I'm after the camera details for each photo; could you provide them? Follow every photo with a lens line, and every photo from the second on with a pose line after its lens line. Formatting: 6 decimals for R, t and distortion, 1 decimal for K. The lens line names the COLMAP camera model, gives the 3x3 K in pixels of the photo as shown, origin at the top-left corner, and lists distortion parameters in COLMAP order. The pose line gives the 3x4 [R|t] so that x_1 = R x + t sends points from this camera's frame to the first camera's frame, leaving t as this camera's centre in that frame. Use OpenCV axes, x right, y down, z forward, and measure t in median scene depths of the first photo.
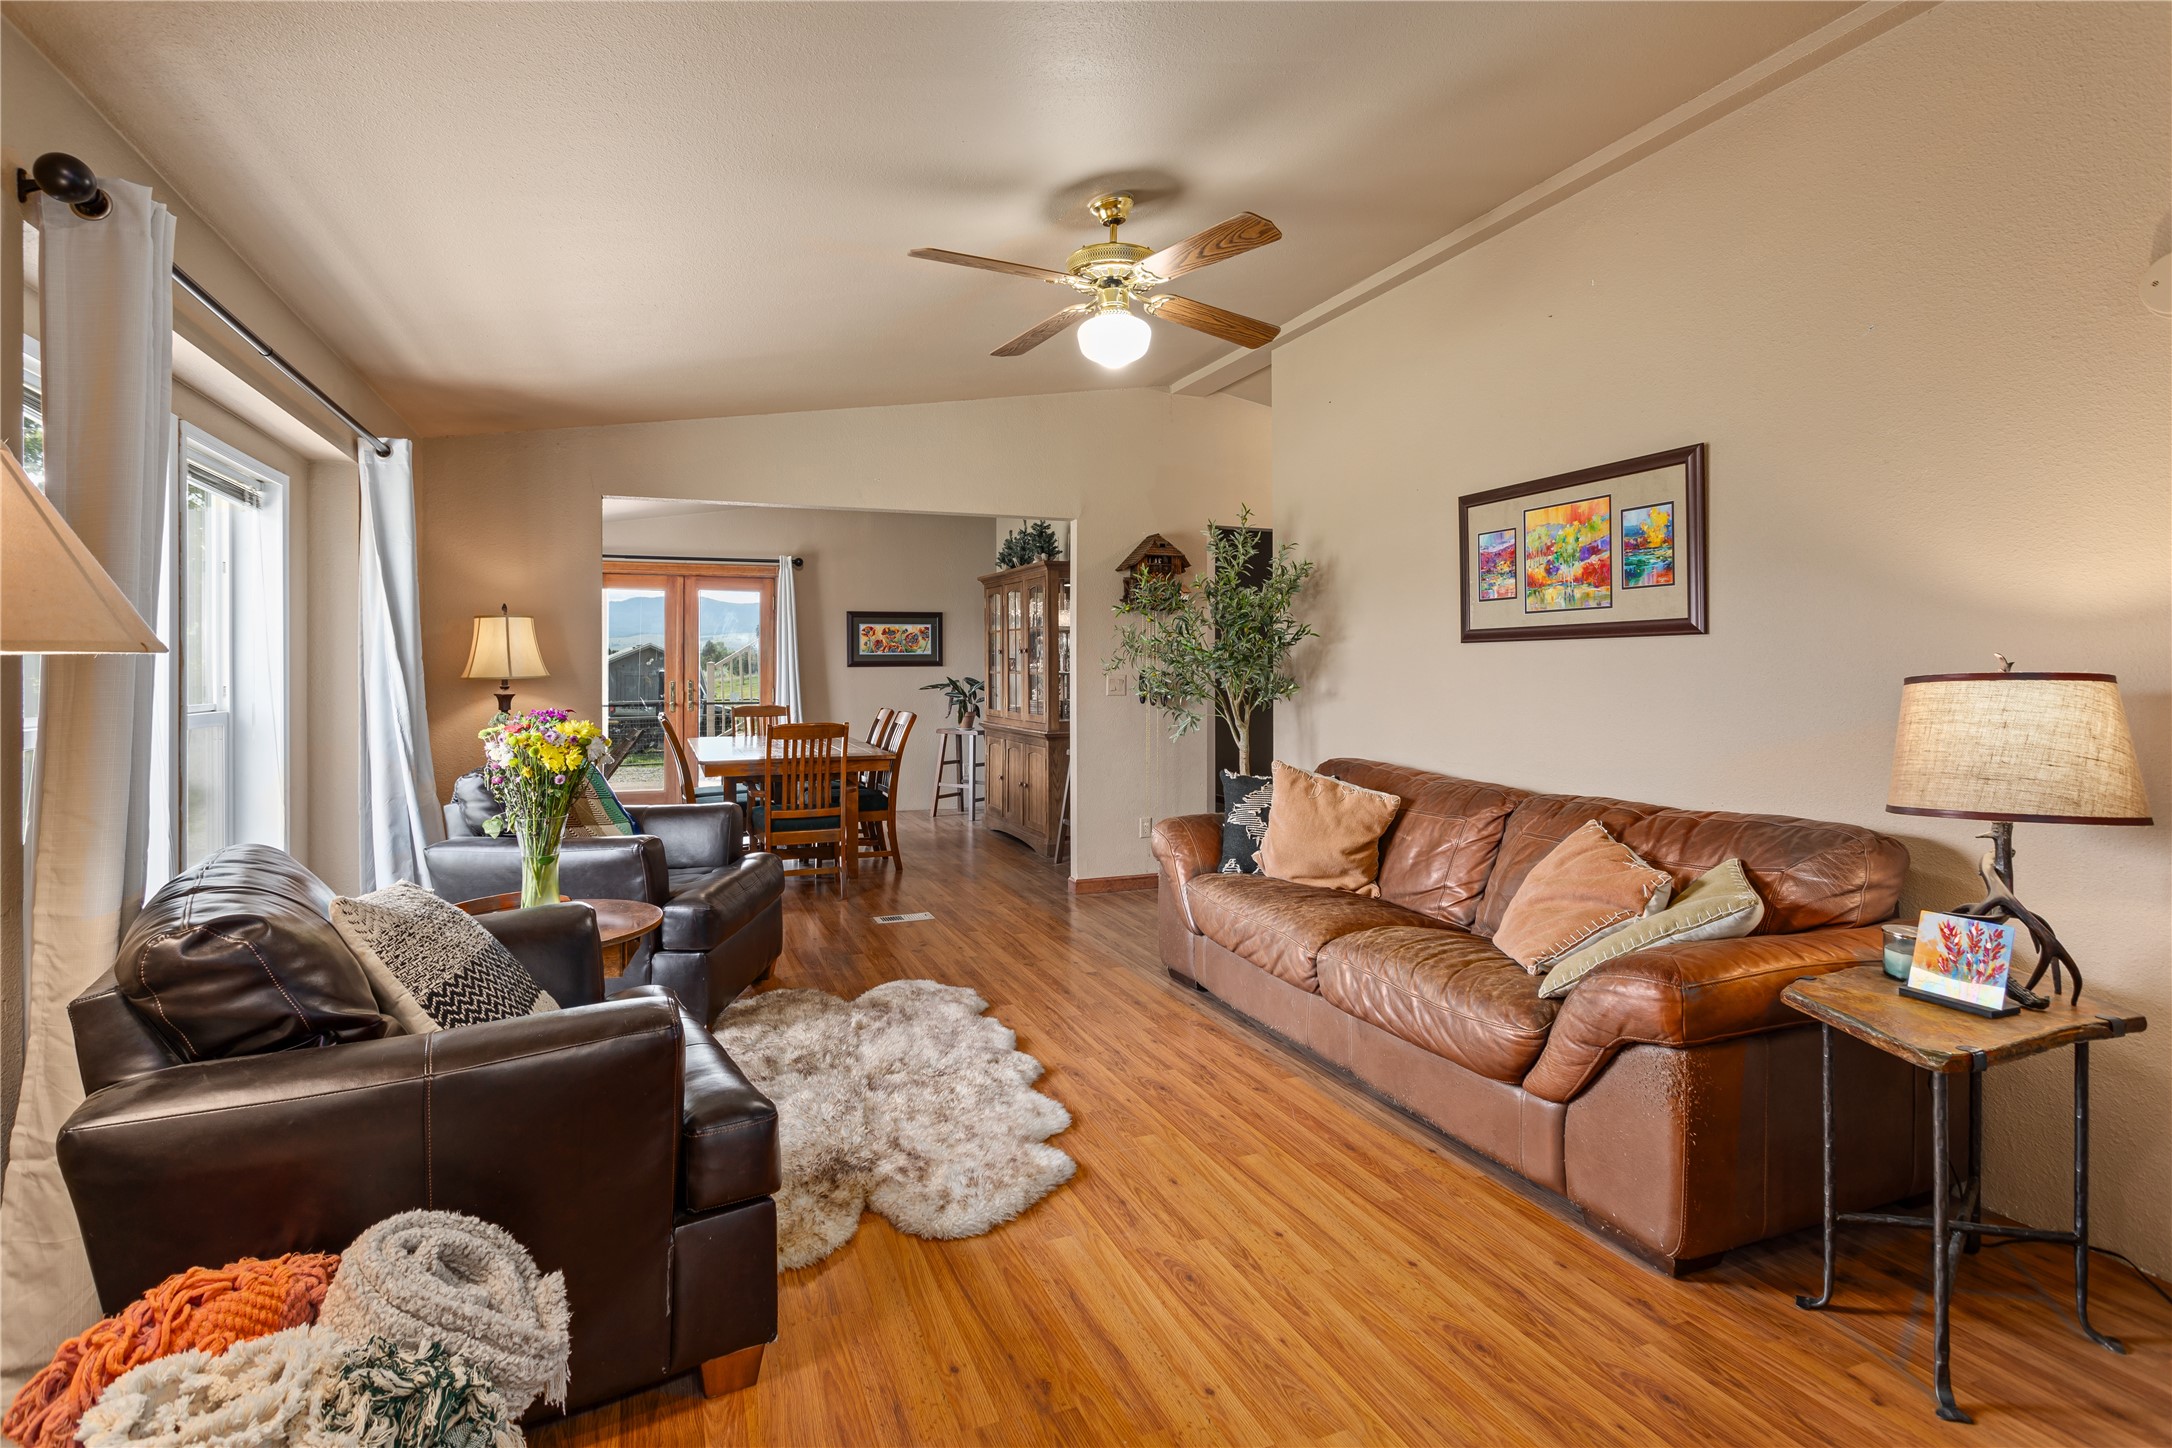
lens RADIAL K [[1042.8, 0, 1083.5], [0, 1042.8, 663.6], [0, 0, 1]] dist [-0.000228, -0.000453]
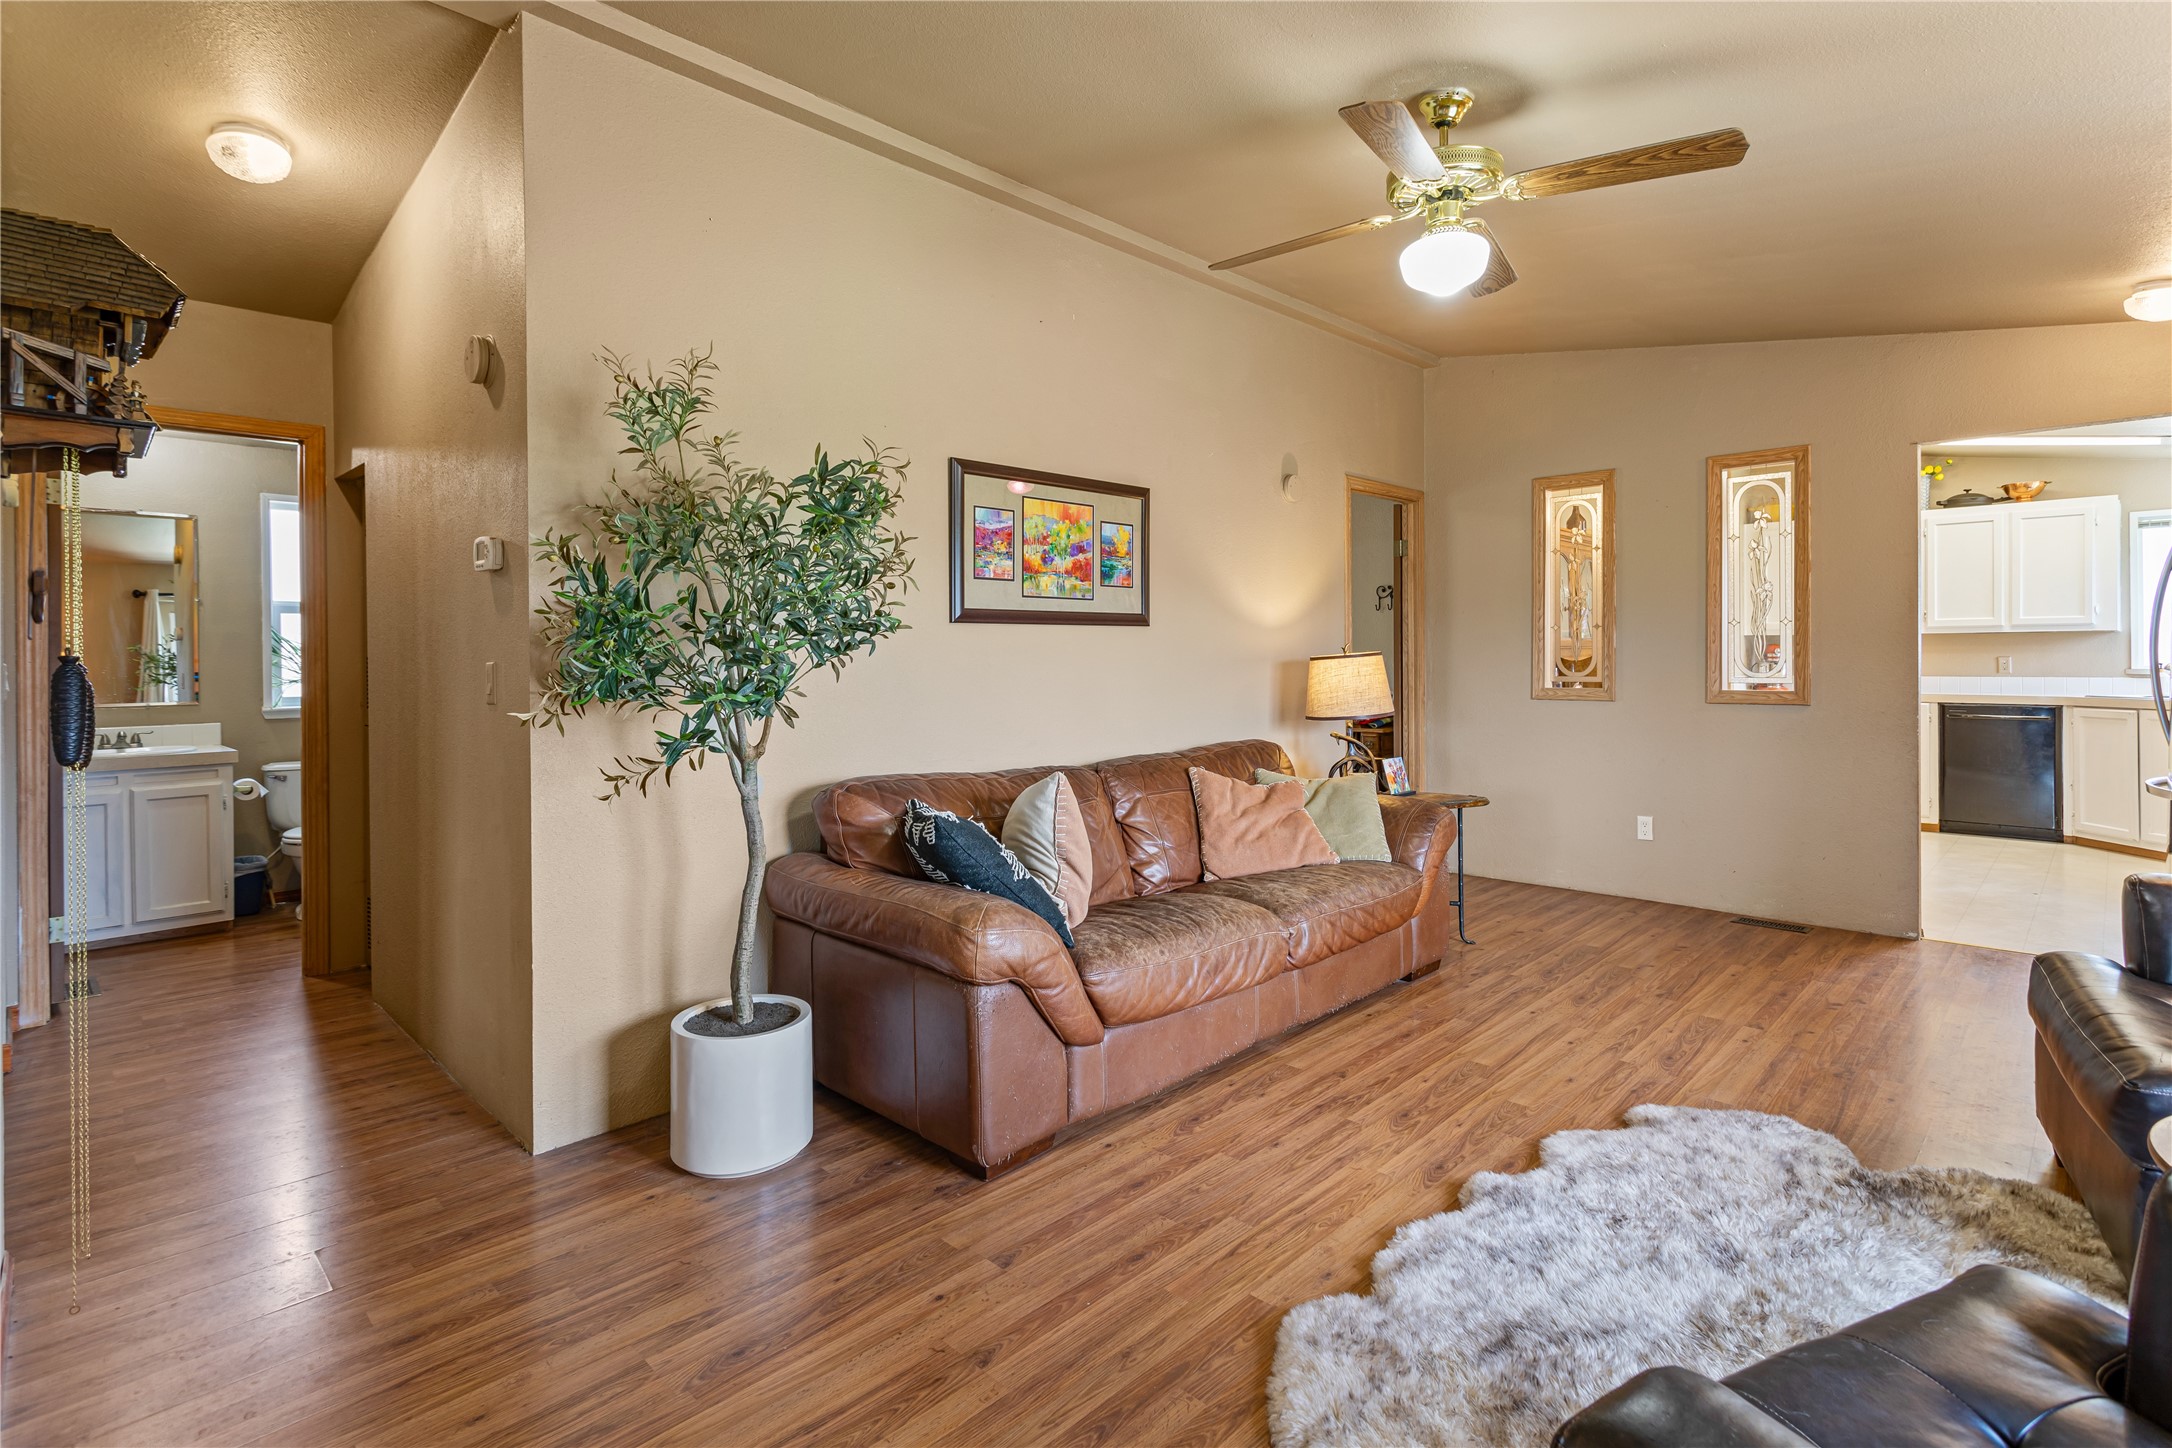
lens RADIAL K [[1042.8, 0, 1083.5], [0, 1042.8, 663.6], [0, 0, 1]] dist [-0.000228, -0.000453]
pose [[-0.388045, 0.002307, 0.921638, -0.575129], [0.007063, 0.999975, 0.000471, 0.017823], [-0.921614, 0.006692, -0.388051, 1.437410]]
